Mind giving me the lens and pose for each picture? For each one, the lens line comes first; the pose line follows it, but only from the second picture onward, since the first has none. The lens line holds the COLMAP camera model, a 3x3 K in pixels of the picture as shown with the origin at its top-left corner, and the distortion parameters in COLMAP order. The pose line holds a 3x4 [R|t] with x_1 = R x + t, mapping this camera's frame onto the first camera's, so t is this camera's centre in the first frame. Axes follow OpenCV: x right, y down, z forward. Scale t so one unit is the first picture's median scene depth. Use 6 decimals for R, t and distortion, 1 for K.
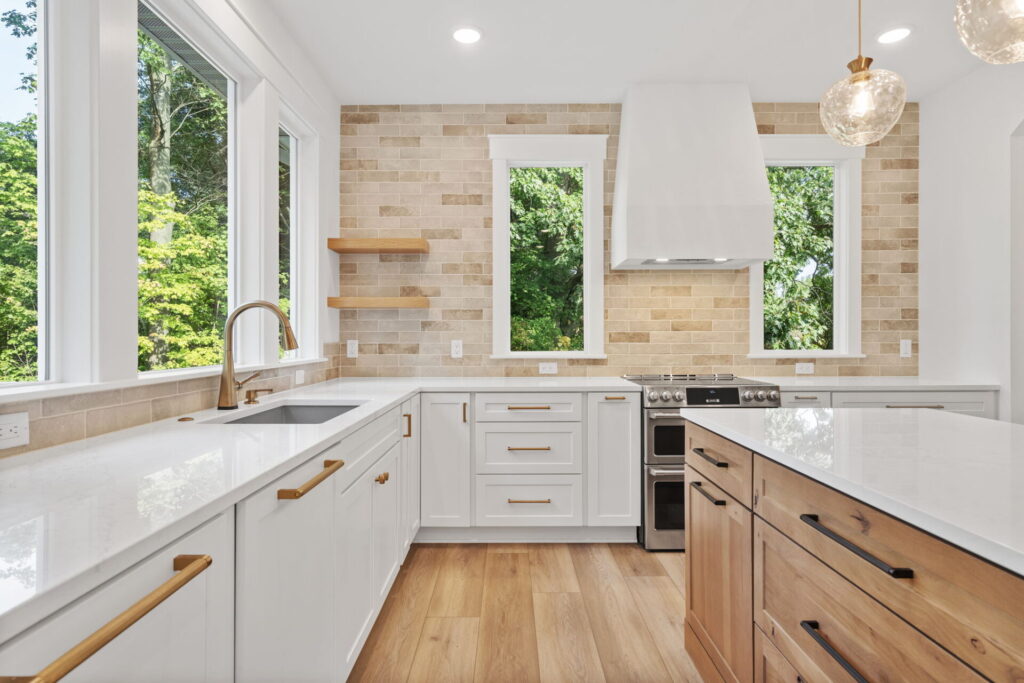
lens RADIAL K [[558.8, 0, 512.3], [0, 558.8, 338.1], [0, 0, 1]] dist [-0.000132, 0.000257]
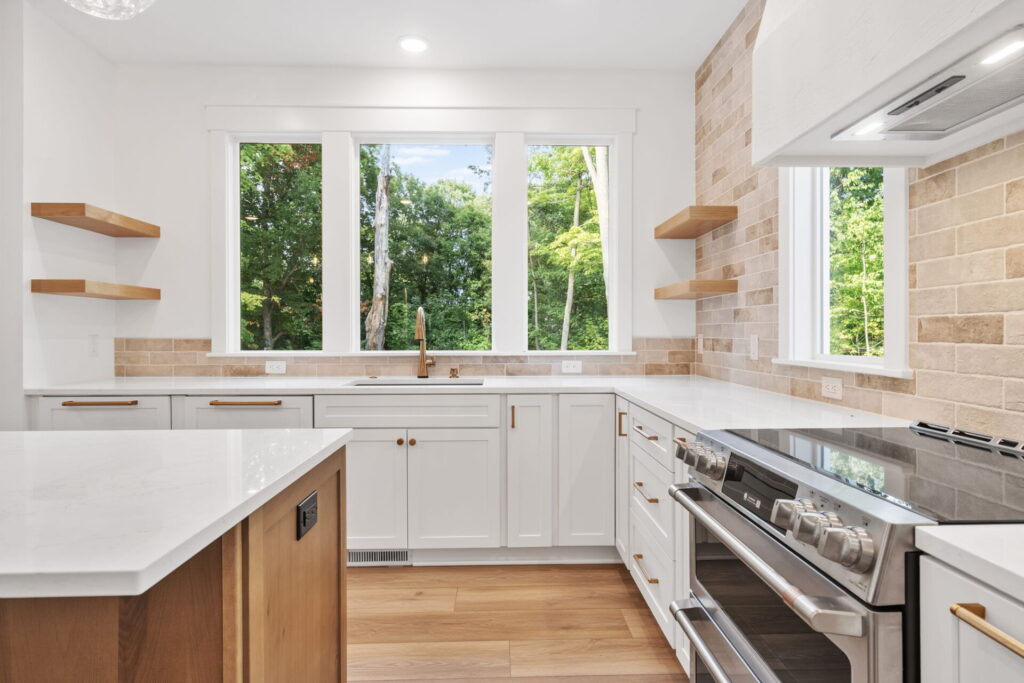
lens RADIAL K [[558.8, 0, 513.1], [0, 558.8, 338.6], [0, 0, 1]] dist [-0.000132, 0.000257]
pose [[0.028768, 0.012279, -0.999511, 0.591400], [0.001971, 0.999922, 0.012341, -0.000524], [0.999584, -0.002325, 0.028742, 0.679543]]
